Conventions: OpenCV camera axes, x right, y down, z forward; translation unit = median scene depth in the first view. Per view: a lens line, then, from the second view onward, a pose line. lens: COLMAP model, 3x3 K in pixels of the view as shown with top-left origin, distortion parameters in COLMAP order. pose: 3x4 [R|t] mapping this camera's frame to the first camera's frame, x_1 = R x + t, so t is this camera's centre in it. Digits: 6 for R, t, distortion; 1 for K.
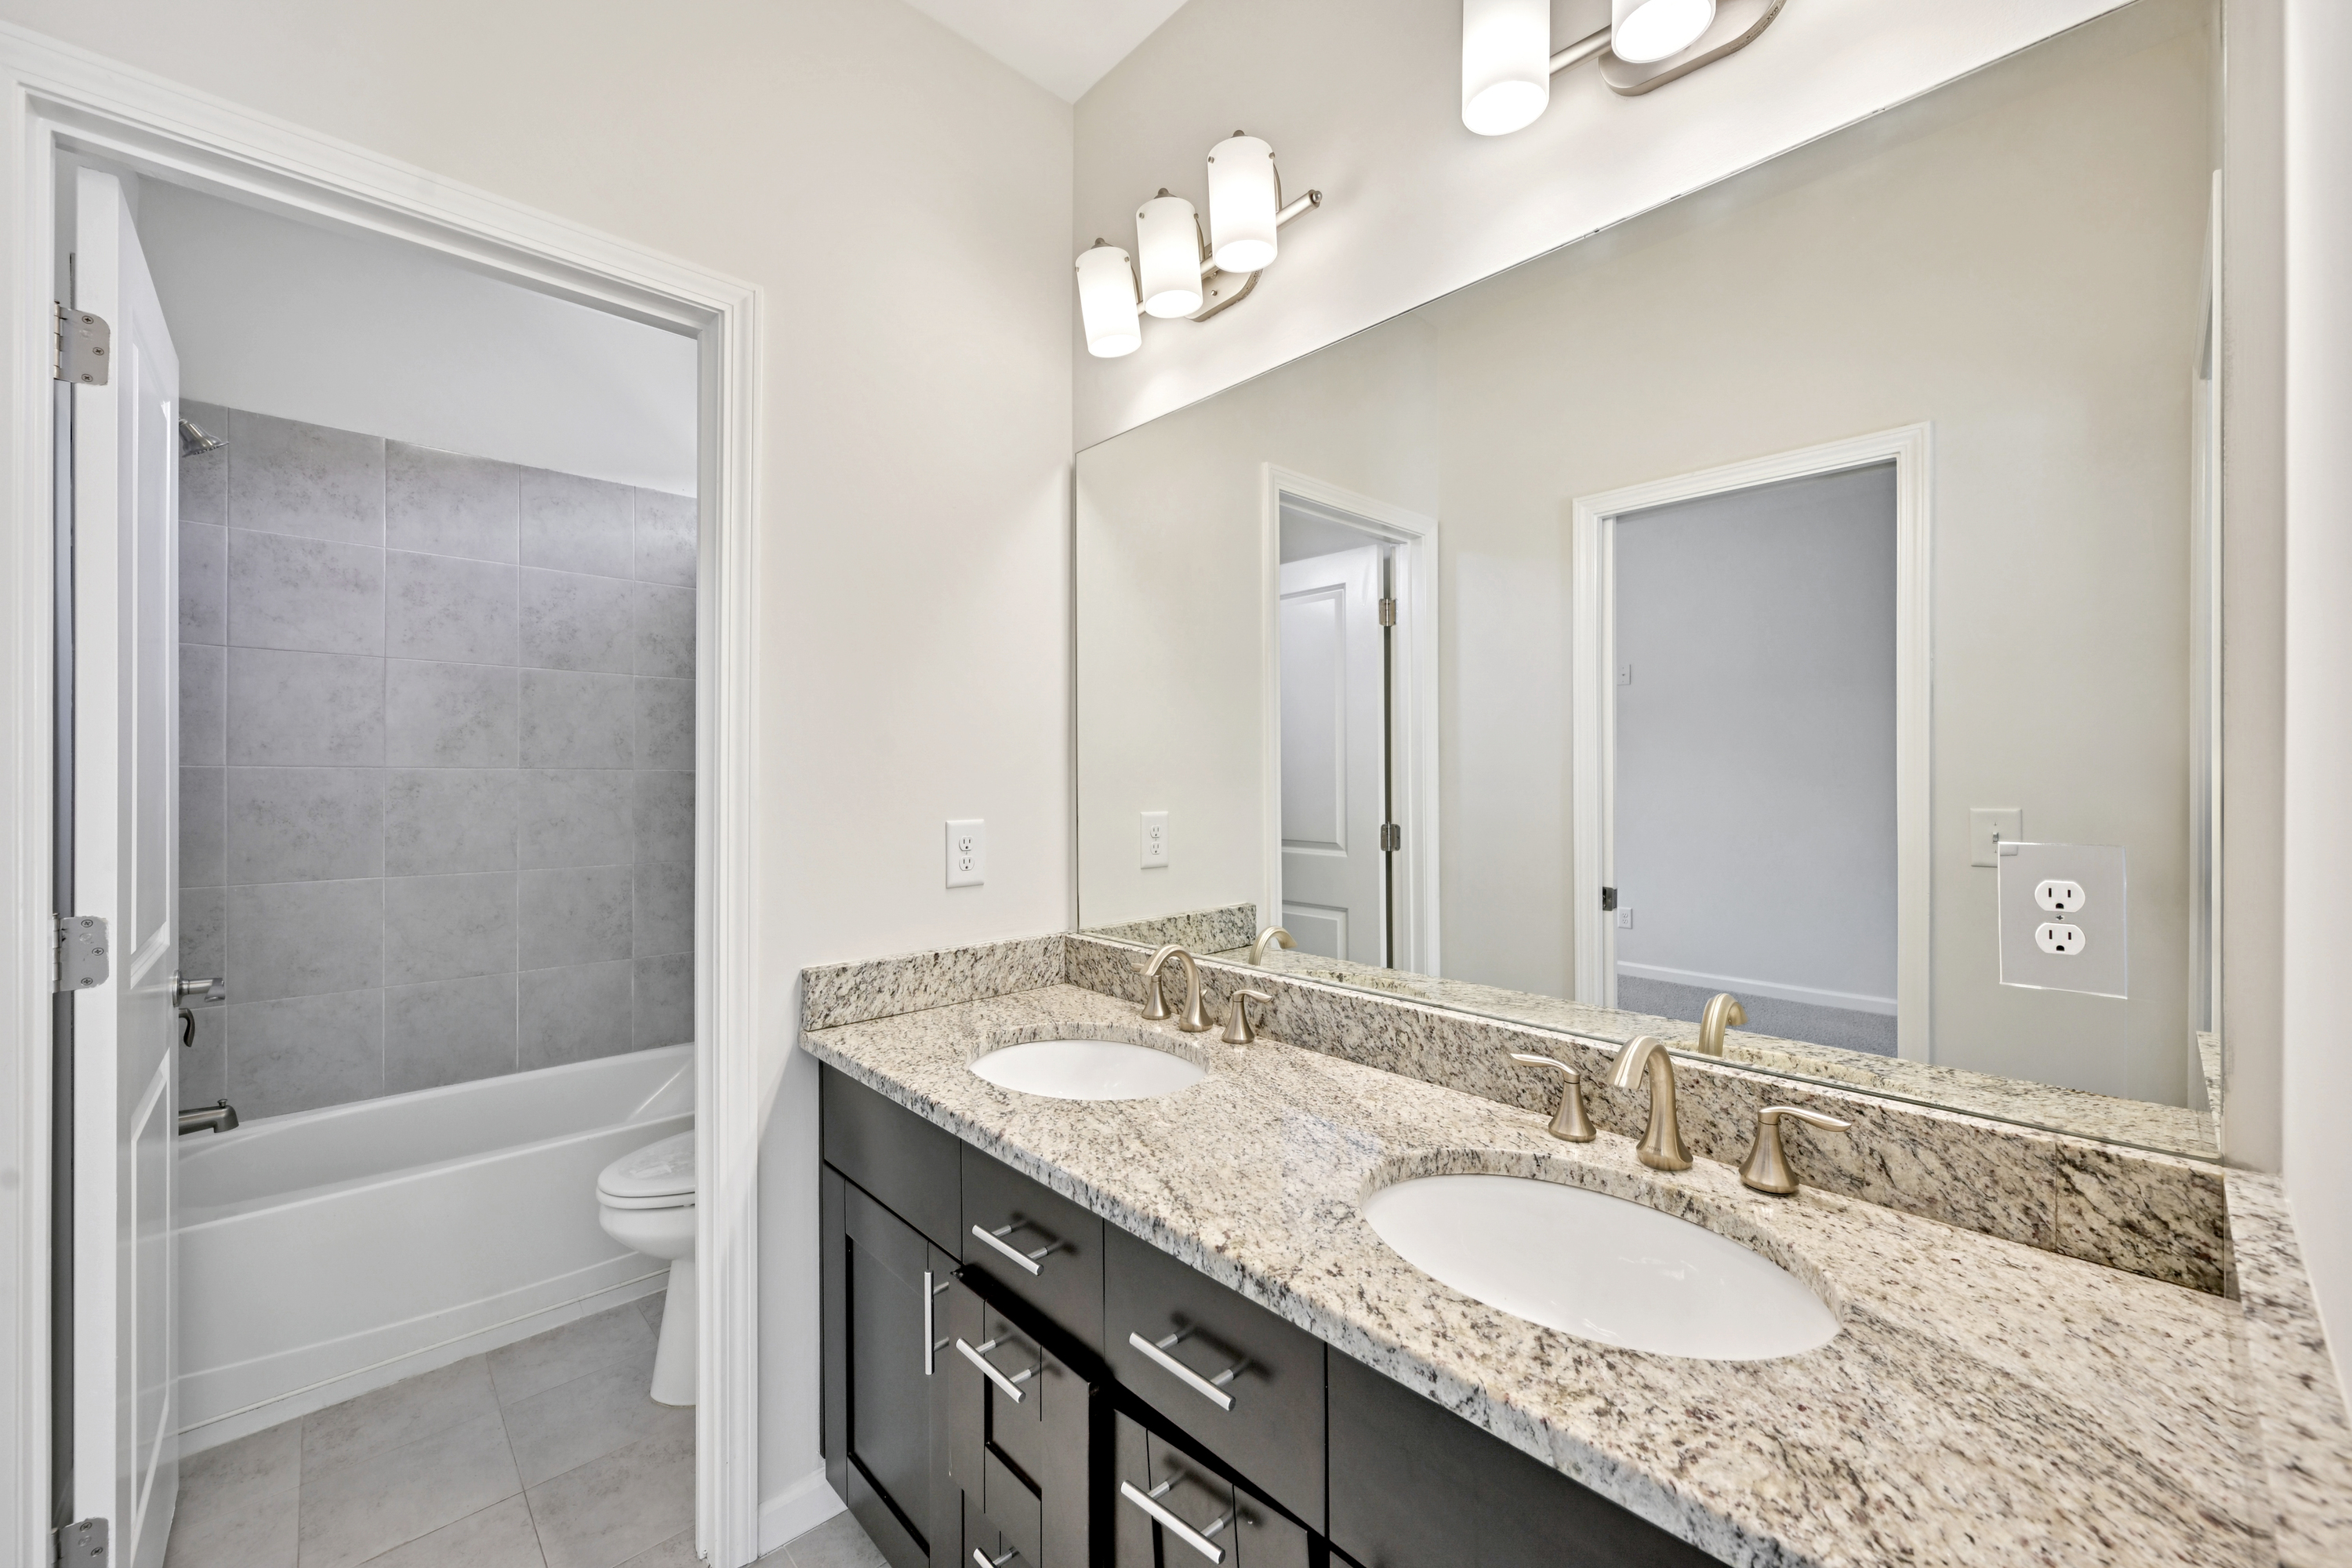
lens RADIAL K [[926.4, 0, 1173.5], [0, 926.4, 787.3], [0, 0, 1]] dist [0.000965, 0.000105]
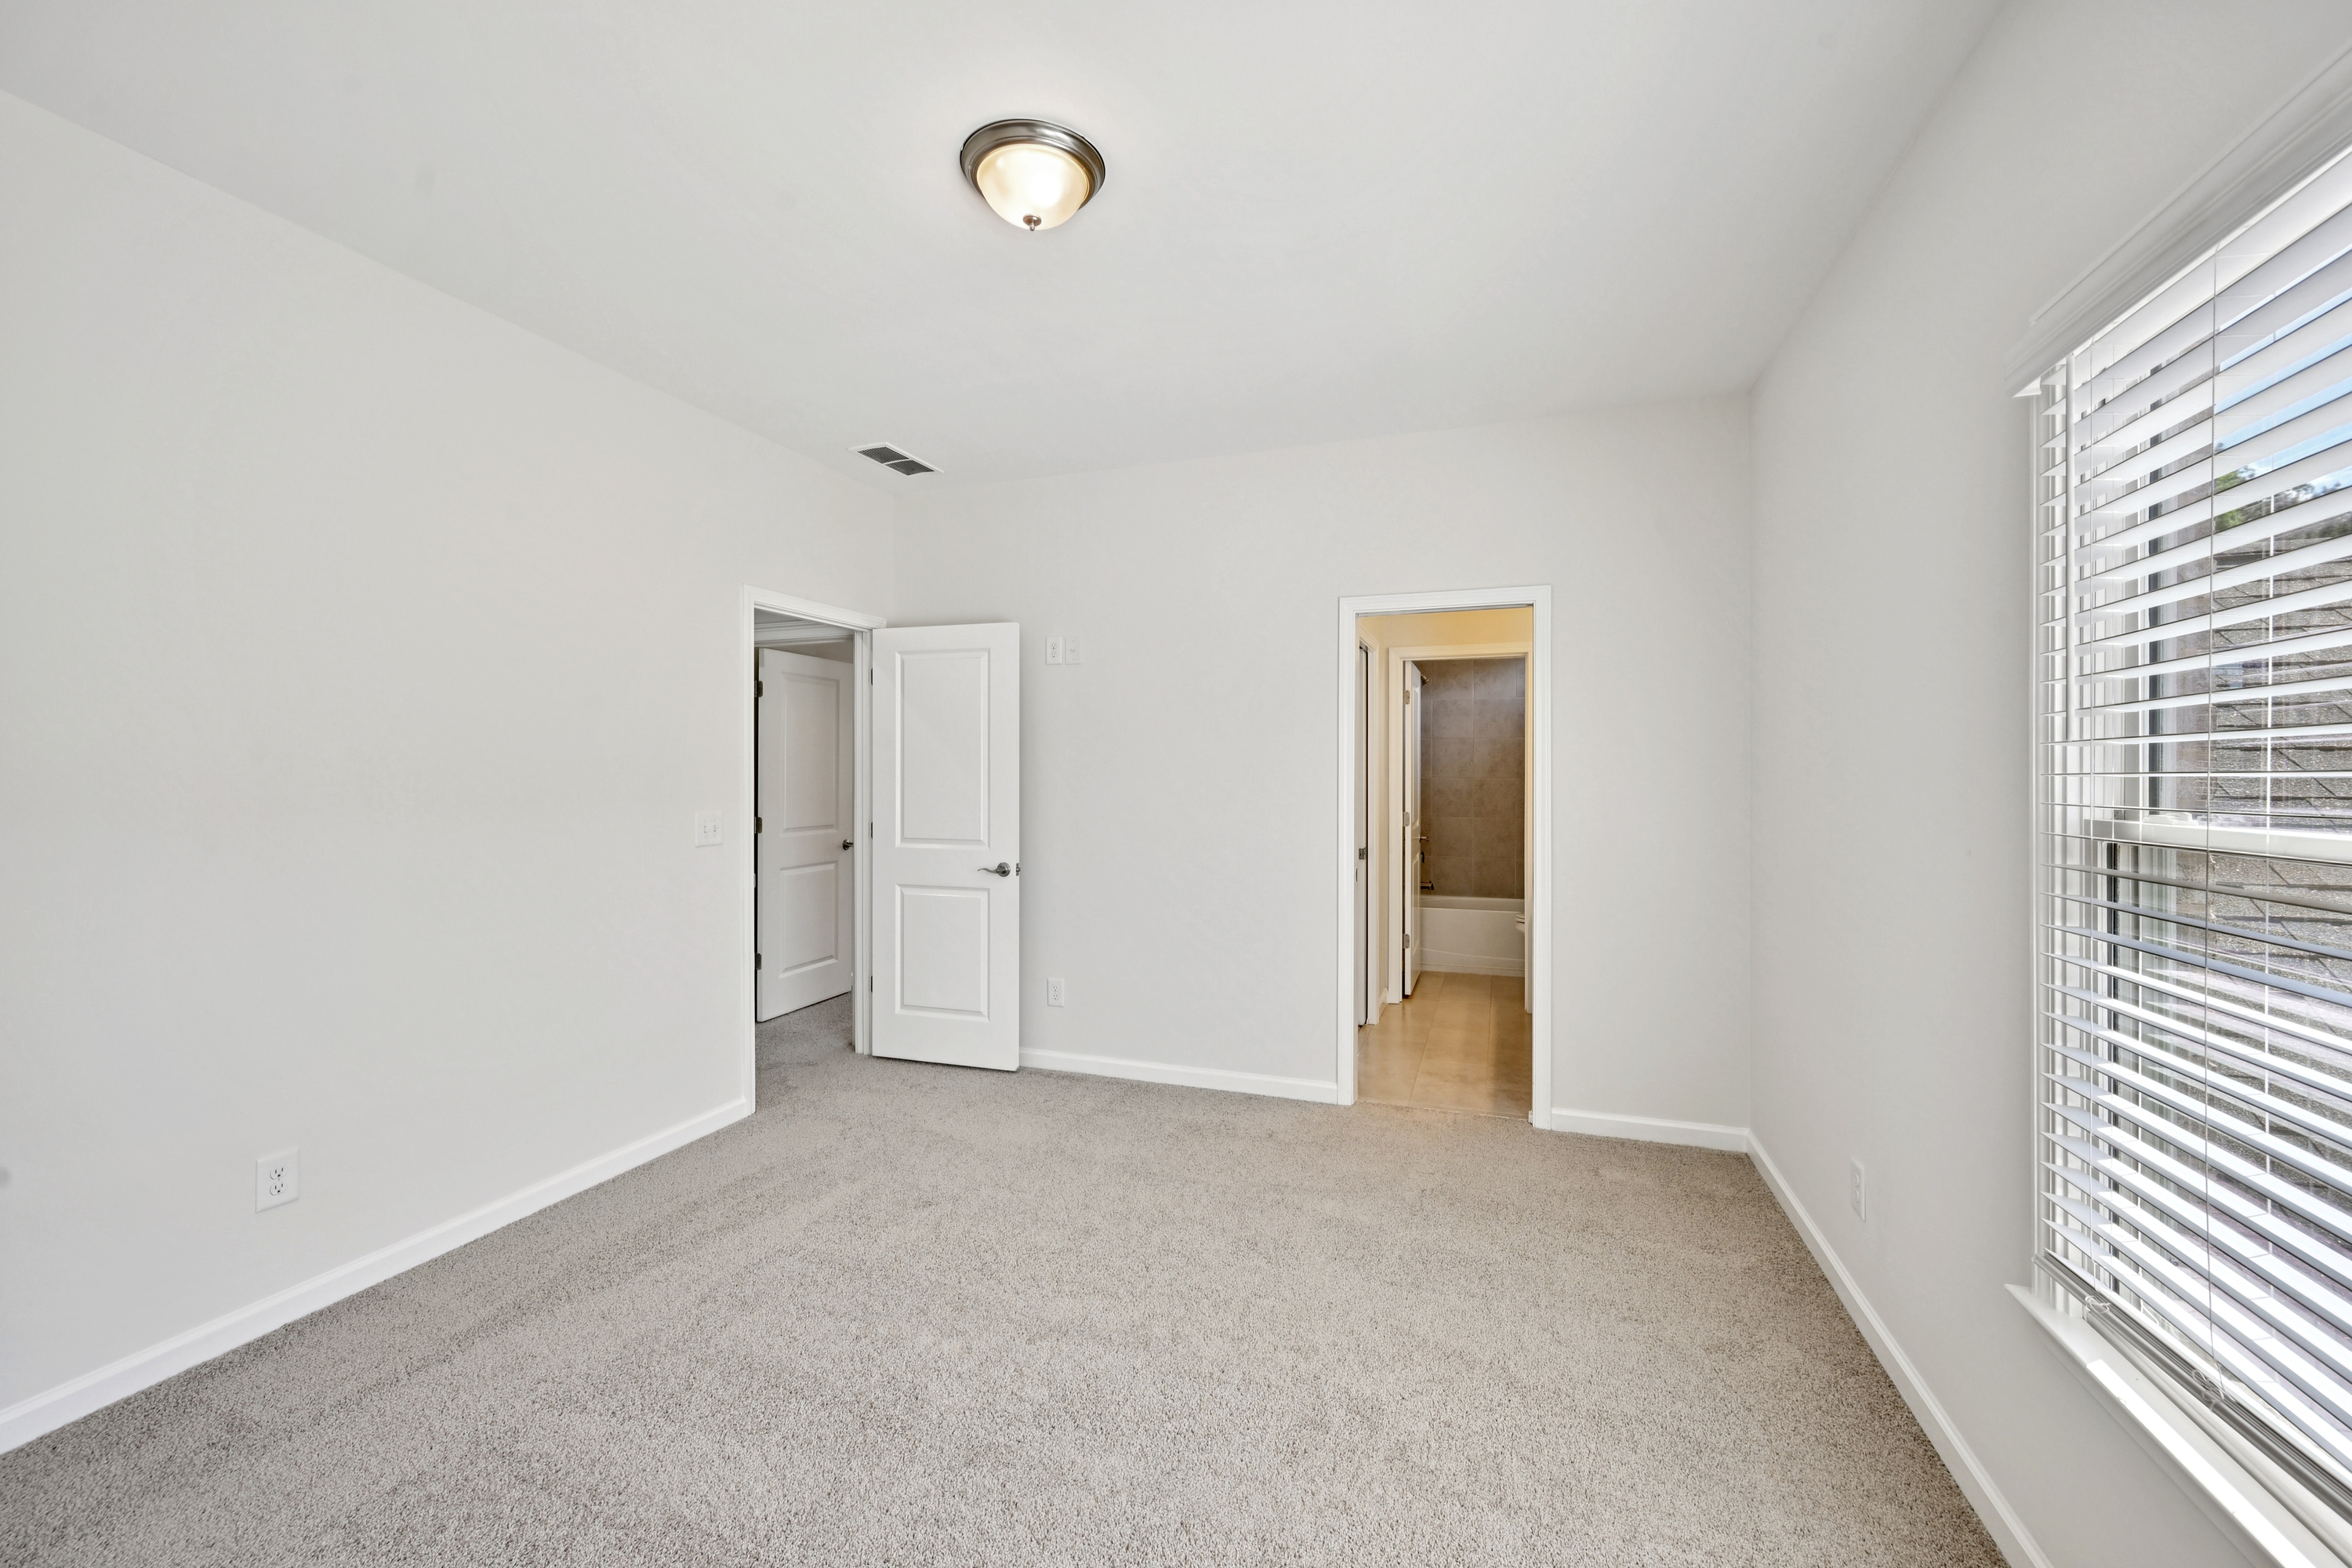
lens RADIAL K [[926.4, 0, 1178.1], [0, 926.4, 783.8], [0, 0, 1]] dist [0.000965, 0.000105]
pose [[0.468625, -0.004853, -0.883384, 1.261262], [-0.000015, 0.999985, -0.005502, 0.011900], [0.883397, 0.002592, 0.468618, -1.149917]]
